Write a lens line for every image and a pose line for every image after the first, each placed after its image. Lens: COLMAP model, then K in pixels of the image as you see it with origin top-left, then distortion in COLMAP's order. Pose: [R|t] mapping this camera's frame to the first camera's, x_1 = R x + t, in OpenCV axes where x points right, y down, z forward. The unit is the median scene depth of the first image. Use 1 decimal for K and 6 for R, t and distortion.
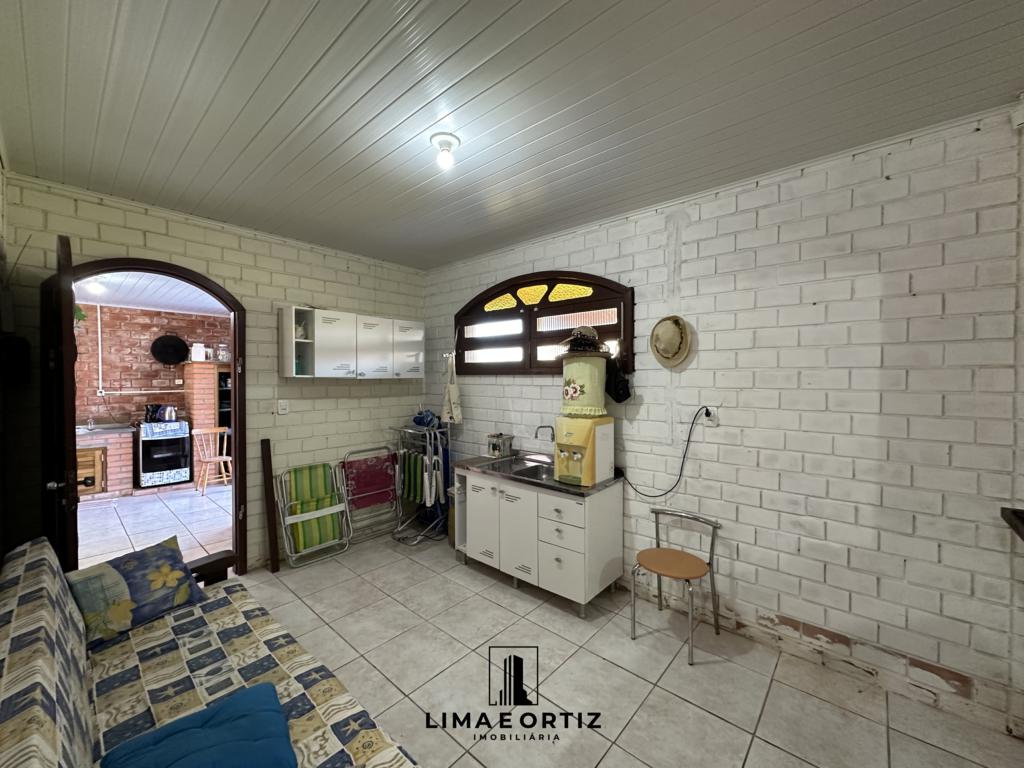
lens RADIAL K [[409.1, 0, 514.8], [0, 409.1, 382.4], [0, 0, 1]] dist [-0.002217, 0.000422]
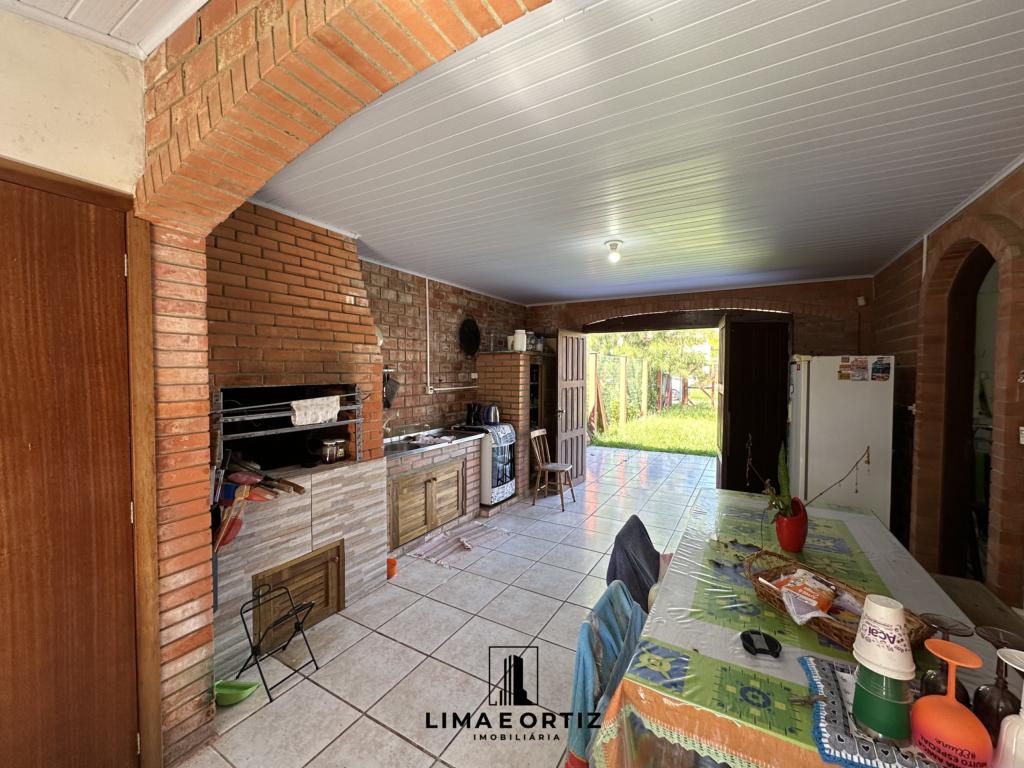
lens RADIAL K [[409.1, 0, 511.1], [0, 409.1, 383.6], [0, 0, 1]] dist [-0.002217, 0.000422]
pose [[0.980840, -0.010400, 0.194536, -0.801340], [0.008044, 0.999885, 0.012893, 0.003856], [-0.194647, -0.011081, 0.980811, 0.153203]]
